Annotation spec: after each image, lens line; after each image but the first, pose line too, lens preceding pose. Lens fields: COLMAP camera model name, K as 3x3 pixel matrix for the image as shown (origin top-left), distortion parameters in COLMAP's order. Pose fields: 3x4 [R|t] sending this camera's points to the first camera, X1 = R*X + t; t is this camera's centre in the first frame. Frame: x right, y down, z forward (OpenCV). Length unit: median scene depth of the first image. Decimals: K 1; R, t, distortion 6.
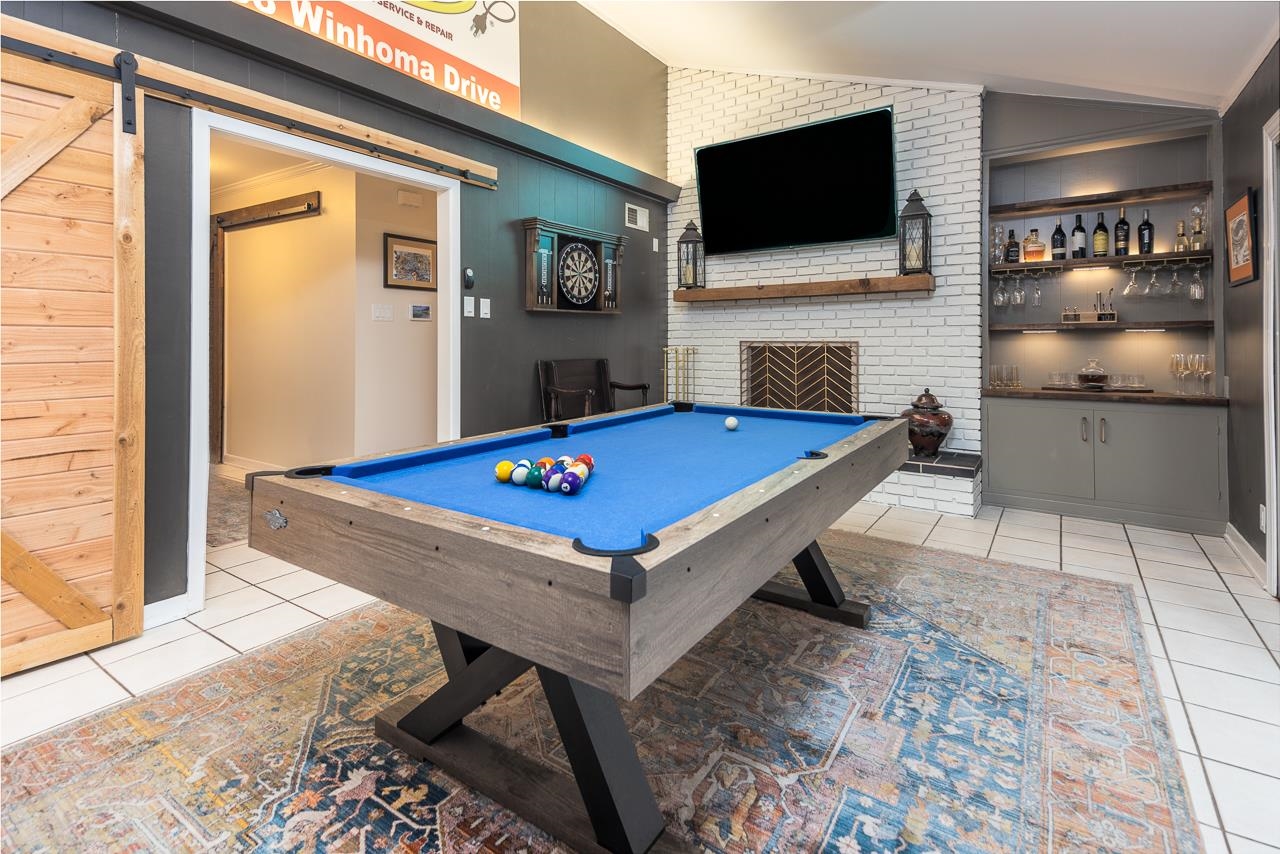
lens RADIAL K [[605.4, 0, 637.3], [0, 605.4, 334.3], [0, 0, 1]] dist [0.023548, -0.000919]
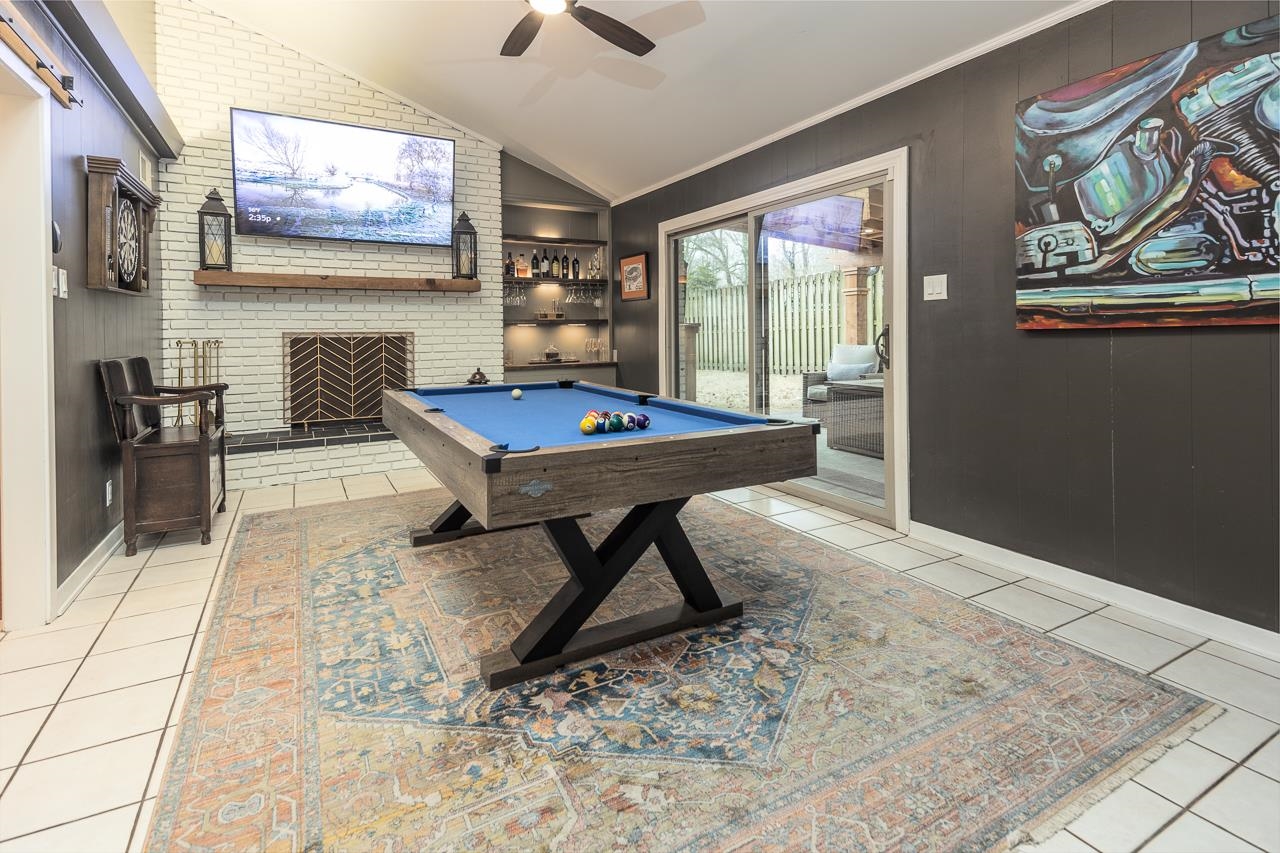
lens RADIAL K [[605.4, 0, 637.3], [0, 605.4, 333.8], [0, 0, 1]] dist [0.023548, -0.000919]
pose [[0.440972, -0.004700, 0.897508, -0.538647], [-0.005394, 0.999954, 0.007886, 0.004058], [-0.897504, -0.008318, 0.440927, 0.125242]]
